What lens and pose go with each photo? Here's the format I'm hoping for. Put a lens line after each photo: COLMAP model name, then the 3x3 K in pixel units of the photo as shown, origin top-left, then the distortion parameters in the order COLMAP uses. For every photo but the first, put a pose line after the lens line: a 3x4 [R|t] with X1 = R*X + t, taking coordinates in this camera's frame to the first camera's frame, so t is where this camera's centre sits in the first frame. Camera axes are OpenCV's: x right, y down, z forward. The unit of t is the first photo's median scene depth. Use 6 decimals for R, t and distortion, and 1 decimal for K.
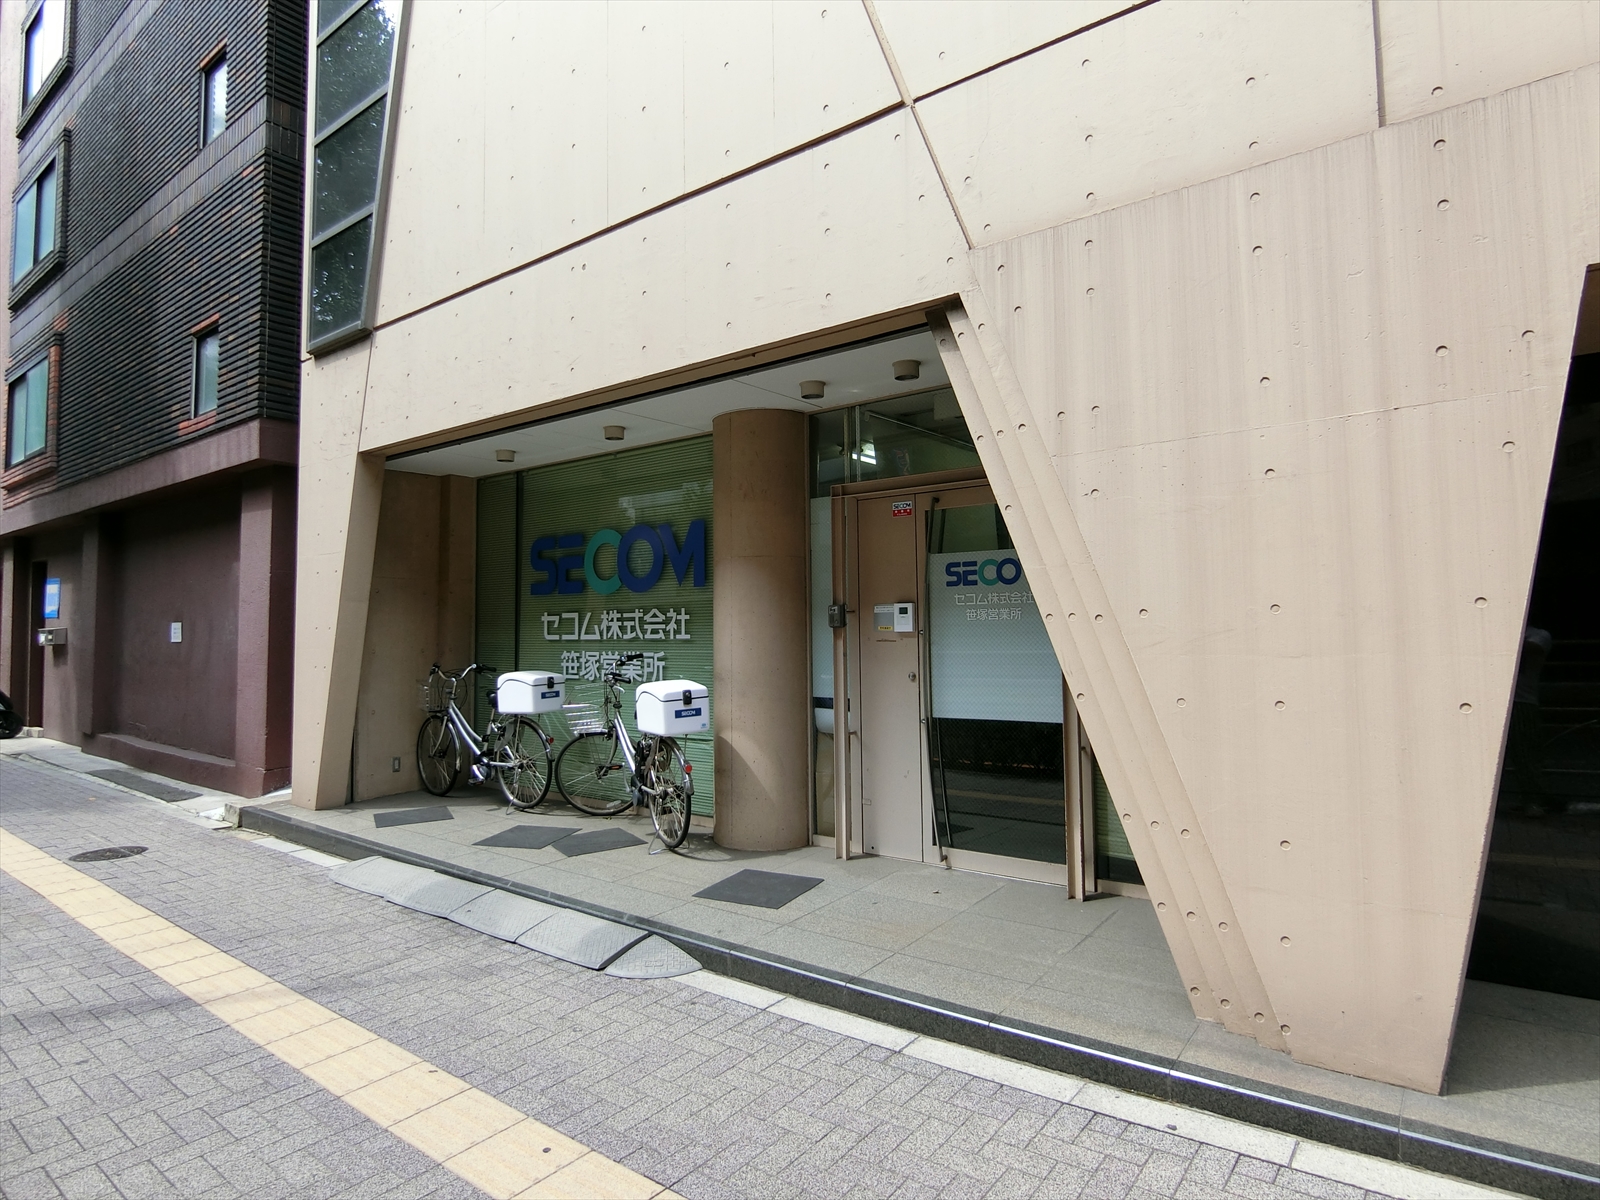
lens RADIAL K [[893.6, 0, 792.3], [0, 893.6, 585.0], [0, 0, 1]] dist [-0.010115, -0.005314]
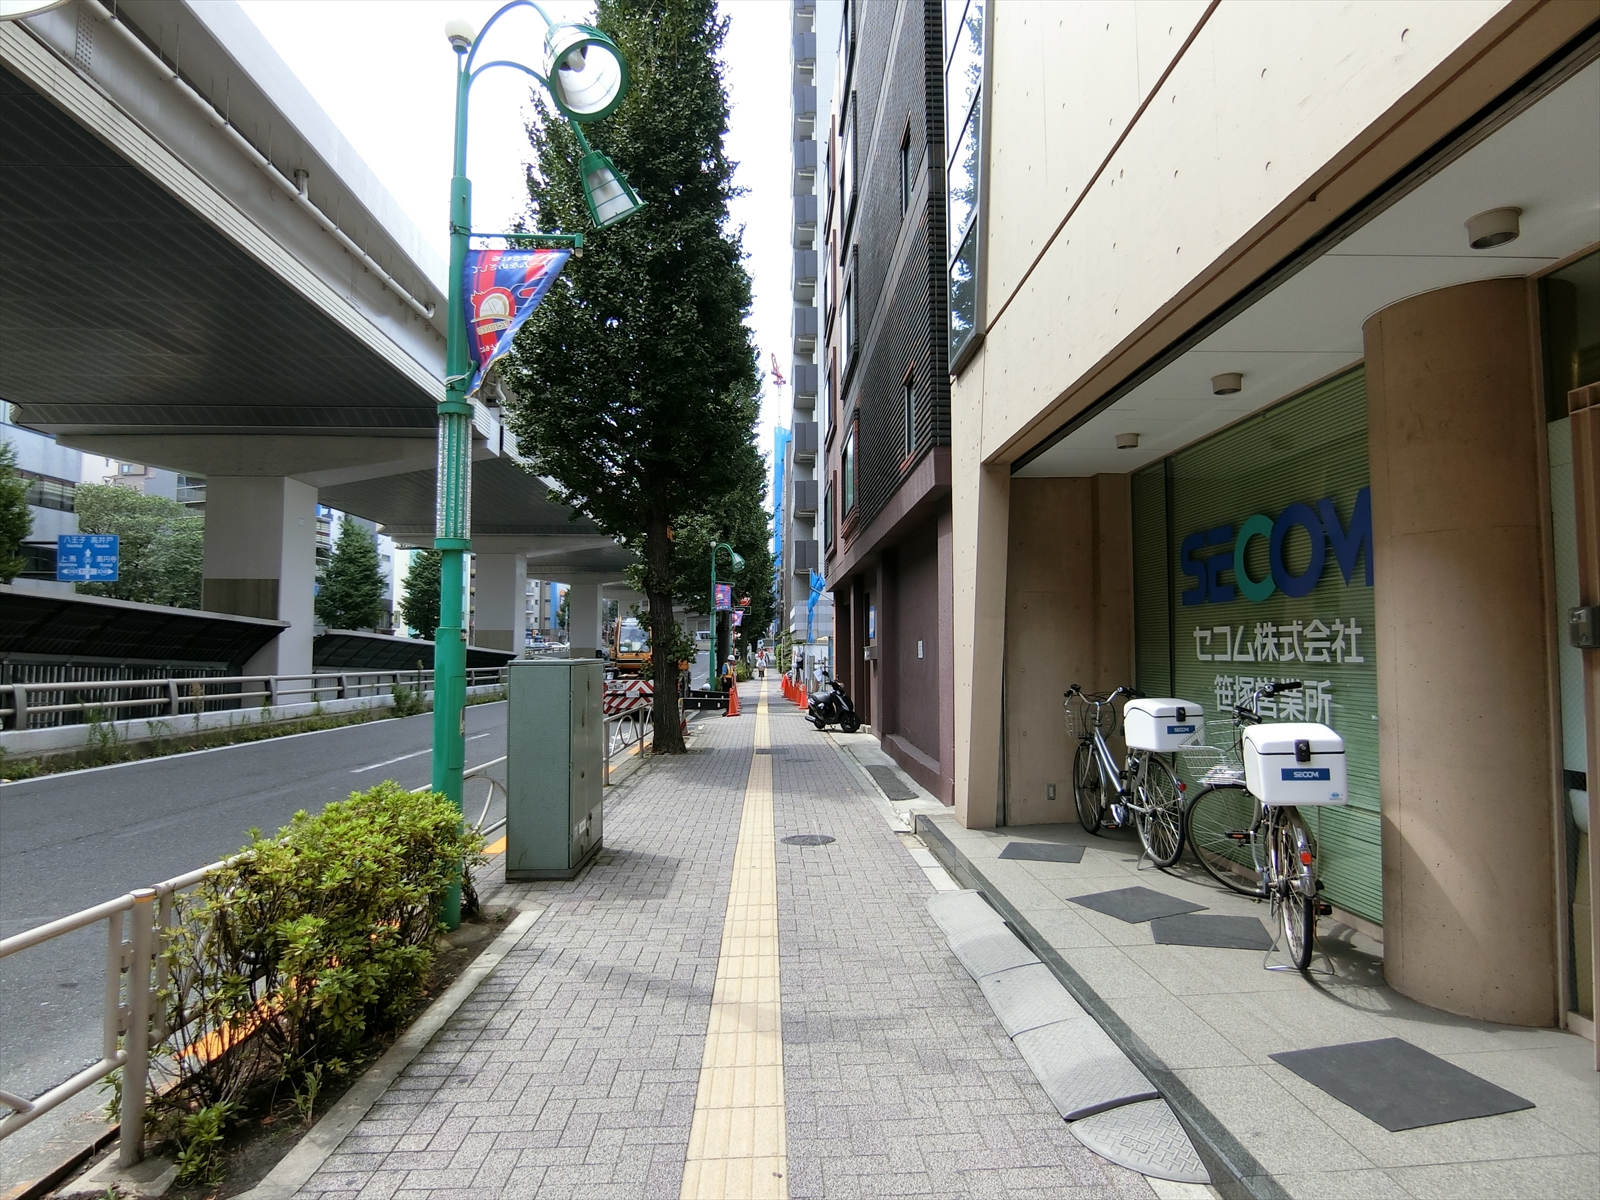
lens RADIAL K [[893.6, 0, 795.9], [0, 893.6, 604.3], [0, 0, 1]] dist [-0.010115, -0.005314]
pose [[0.631513, -0.035298, -0.774561, 0.133126], [0.039223, 0.999139, -0.013553, 0.008077], [0.774373, -0.021822, 0.632353, 0.232377]]
